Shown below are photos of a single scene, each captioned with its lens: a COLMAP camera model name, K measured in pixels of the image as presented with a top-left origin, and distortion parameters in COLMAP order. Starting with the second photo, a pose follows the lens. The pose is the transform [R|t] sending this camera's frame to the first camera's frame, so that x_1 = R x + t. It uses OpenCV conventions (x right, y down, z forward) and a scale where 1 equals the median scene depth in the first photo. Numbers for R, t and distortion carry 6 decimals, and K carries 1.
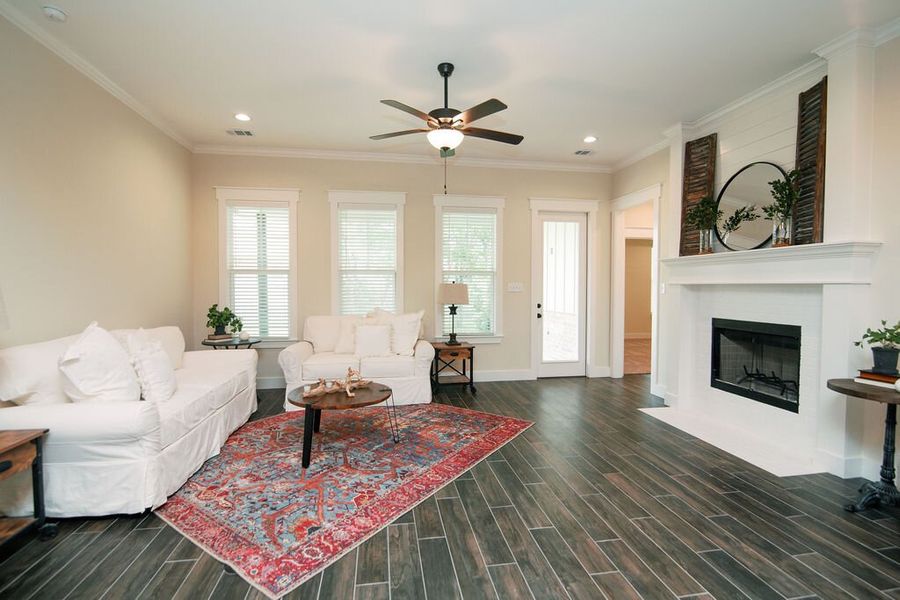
lens RADIAL K [[417.2, 0, 446.1], [0, 417.2, 295.2], [0, 0, 1]] dist [-0.017030, 0.001830]
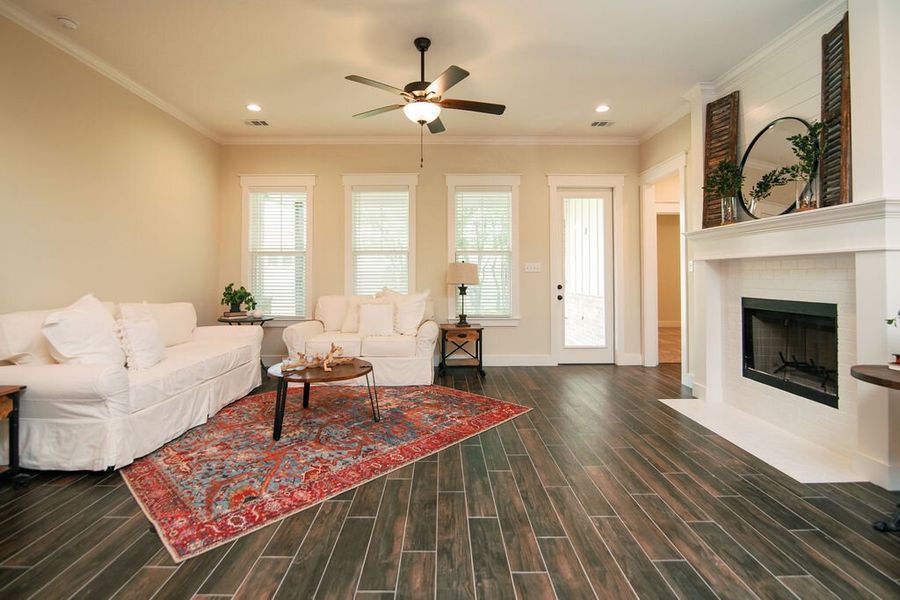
lens RADIAL K [[417.2, 0, 448.4], [0, 417.2, 266.6], [0, 0, 1]] dist [-0.017030, 0.001830]
pose [[0.988365, -0.007576, -0.151910, 0.205335], [0.001049, 0.999075, -0.042995, 0.033986], [0.152095, 0.042335, 0.987459, 0.044402]]
